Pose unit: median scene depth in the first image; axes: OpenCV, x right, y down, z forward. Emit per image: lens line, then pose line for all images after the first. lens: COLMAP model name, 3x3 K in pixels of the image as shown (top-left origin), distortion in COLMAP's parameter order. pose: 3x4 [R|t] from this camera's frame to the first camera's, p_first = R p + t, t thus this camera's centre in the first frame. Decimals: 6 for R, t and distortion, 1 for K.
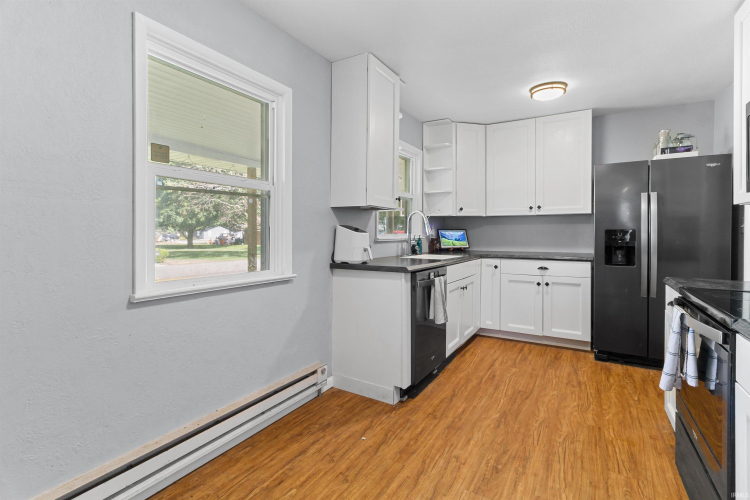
lens RADIAL K [[363.7, 0, 375.8], [0, 363.7, 241.7], [0, 0, 1]] dist [0.005329, 0.002086]
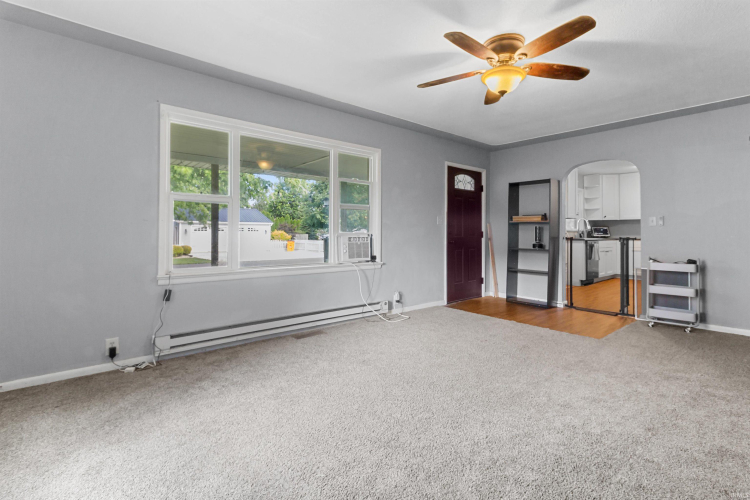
lens RADIAL K [[363.7, 0, 373.0], [0, 363.7, 237.6], [0, 0, 1]] dist [0.005329, 0.002086]
pose [[0.944246, 0.001066, -0.329240, -0.337471], [-0.005346, 0.999913, -0.012096, 0.063054], [0.329198, 0.013182, 0.944169, -1.424223]]
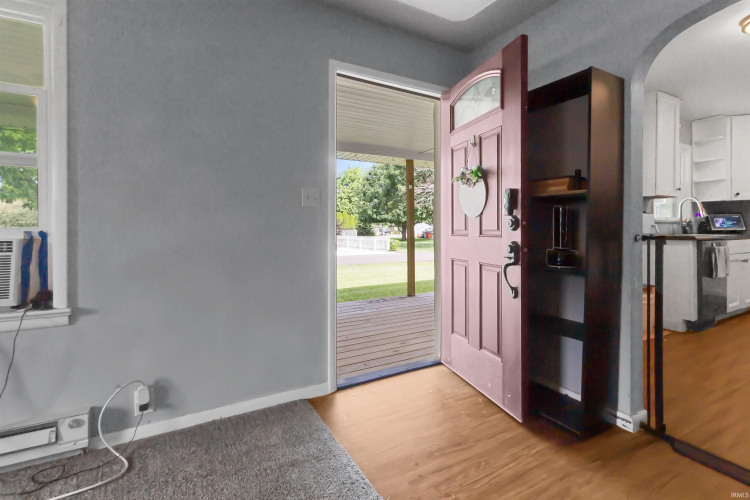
lens RADIAL K [[363.7, 0, 372.9], [0, 363.7, 236.1], [0, 0, 1]] dist [0.005329, 0.002086]
pose [[0.868172, 0.000455, -0.496263, -0.180433], [-0.001819, 0.999996, -0.002265, 0.044124], [0.496260, 0.002870, 0.868169, -0.531435]]
